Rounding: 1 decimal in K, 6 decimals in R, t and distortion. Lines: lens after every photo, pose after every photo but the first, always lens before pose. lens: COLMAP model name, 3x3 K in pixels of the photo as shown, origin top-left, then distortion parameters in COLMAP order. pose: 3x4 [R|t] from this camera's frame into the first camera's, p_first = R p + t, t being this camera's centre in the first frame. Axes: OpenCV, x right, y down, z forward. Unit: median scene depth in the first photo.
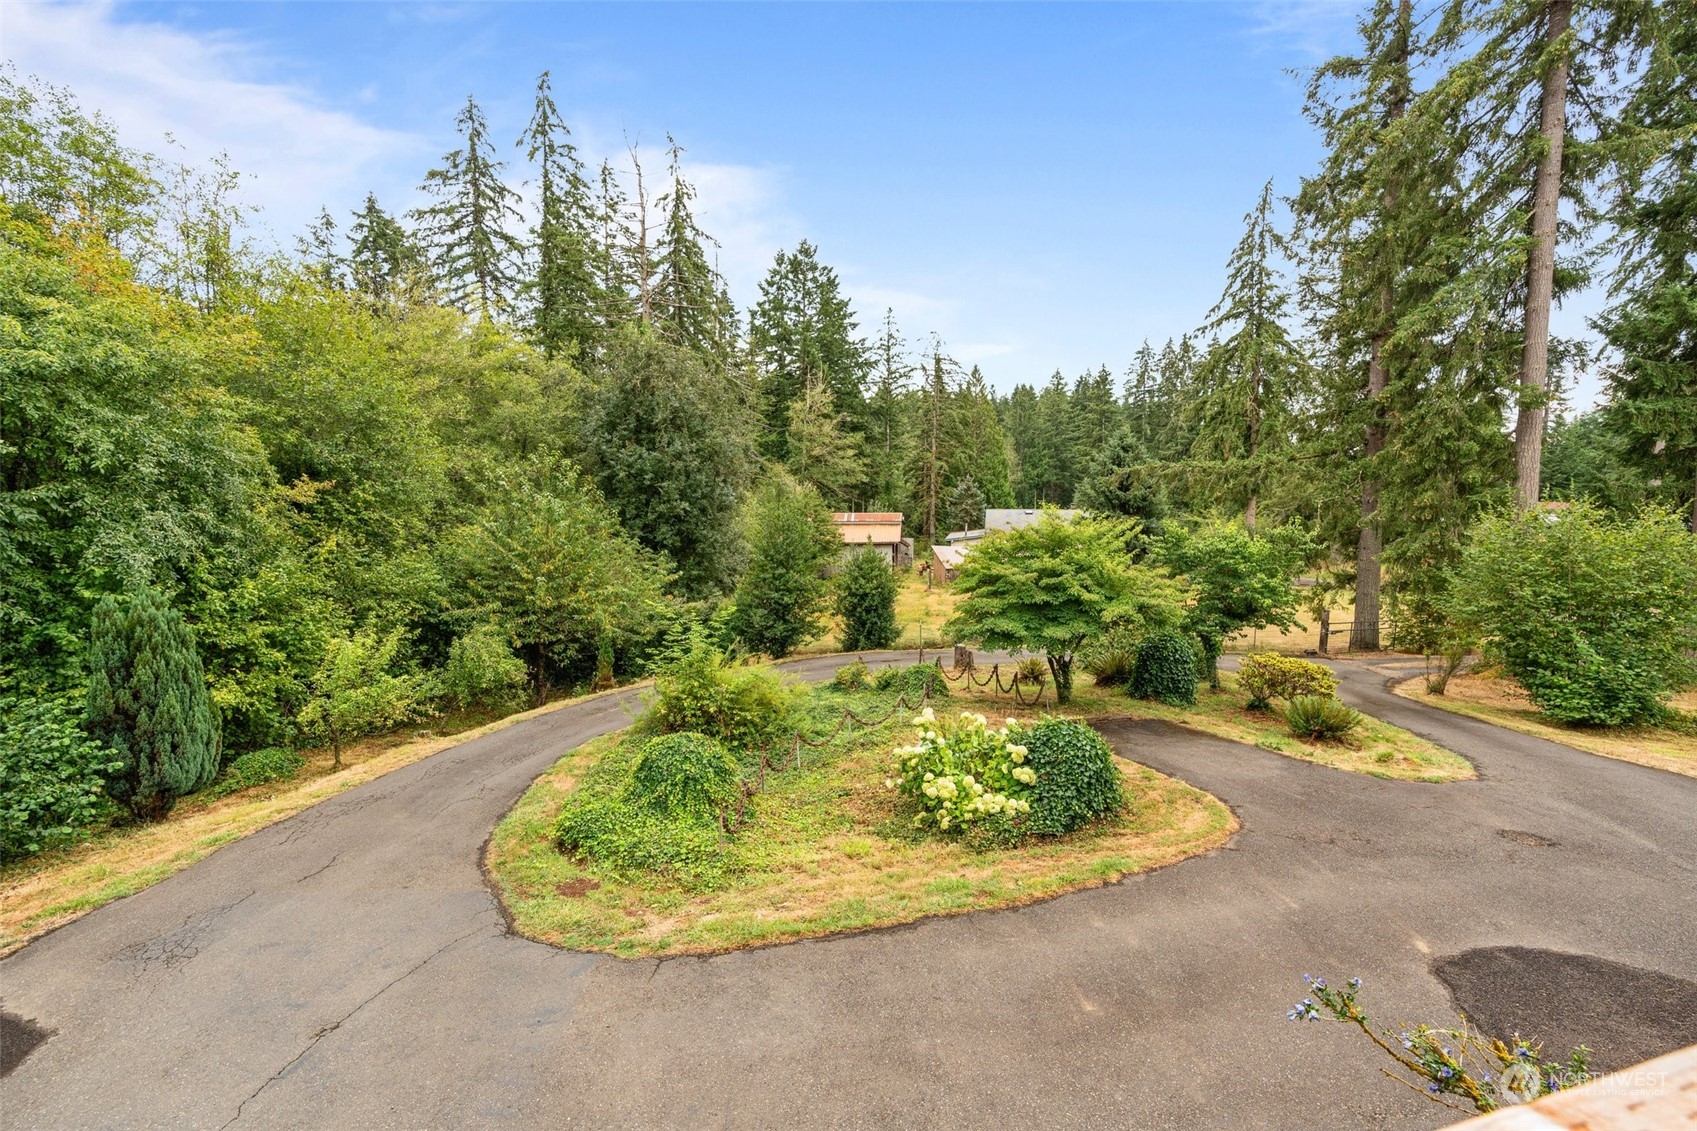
lens RADIAL K [[776.0, 0, 859.2], [0, 776.0, 563.5], [0, 0, 1]] dist [-0.001225, -0.000930]
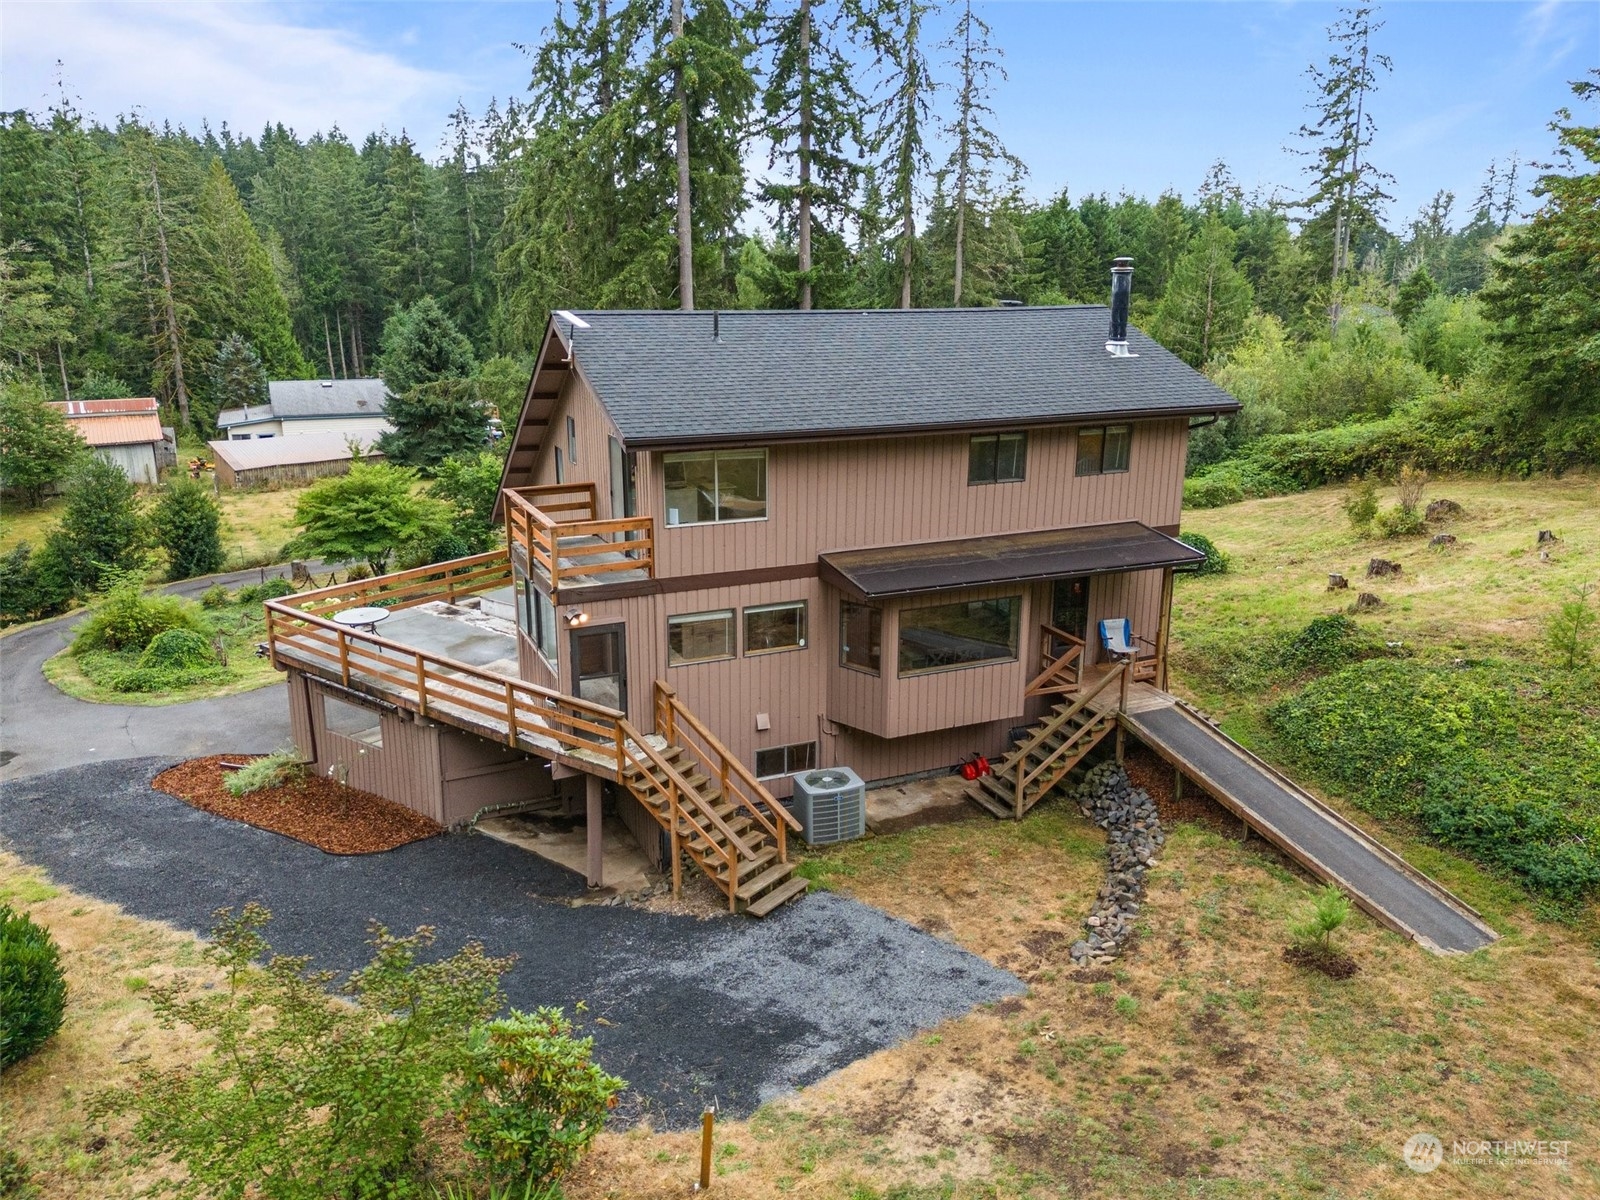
lens RADIAL K [[1177.1, 0, 801.0], [0, 1177.1, 602.2], [0, 0, 1]] dist [0.041451, -0.036577]
pose [[0.827672, -0.147050, 0.541605, -0.112242], [0.054524, 0.981566, 0.183180, -0.063540], [-0.558557, -0.122082, 0.820433, -0.479639]]
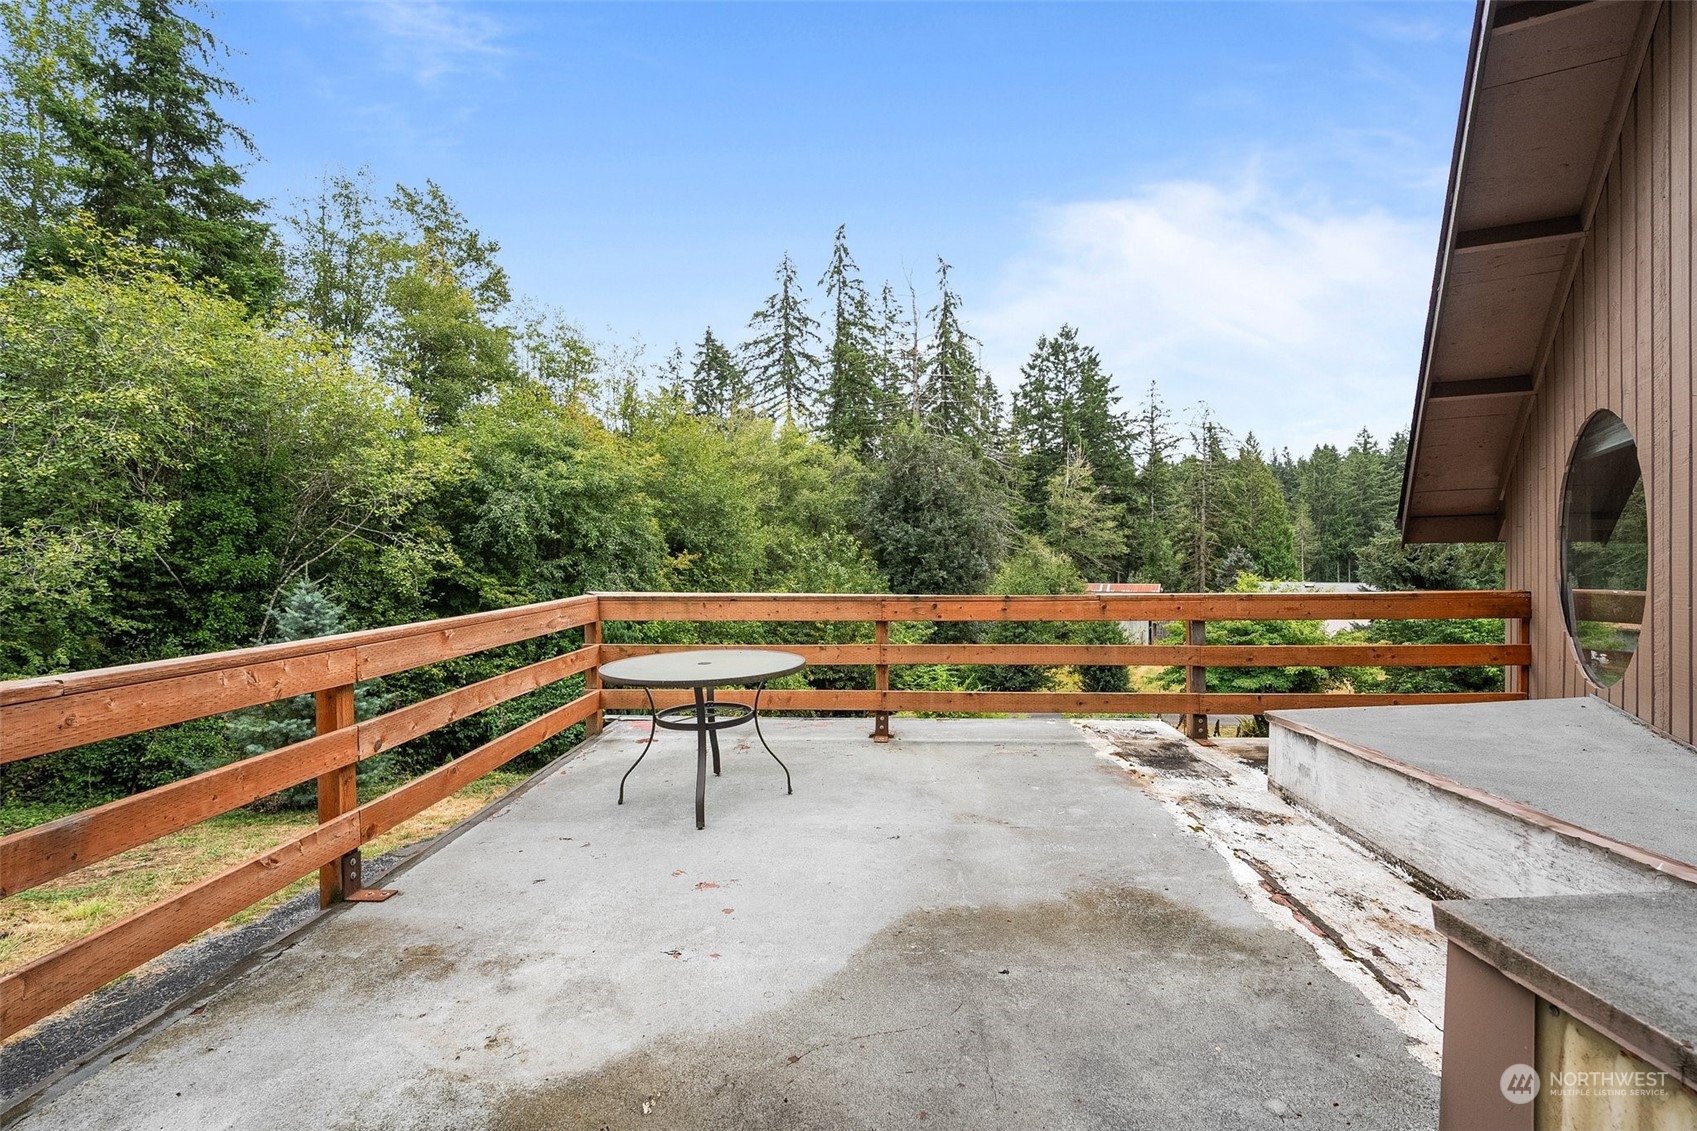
lens RADIAL K [[776.0, 0, 850.1], [0, 776.0, 553.2], [0, 0, 1]] dist [-0.001225, -0.000930]
pose [[0.939346, -0.002297, -0.342964, 0.030489], [-0.033667, 0.994531, -0.098871, 0.009728], [0.341315, 0.104421, 0.934131, -0.095426]]
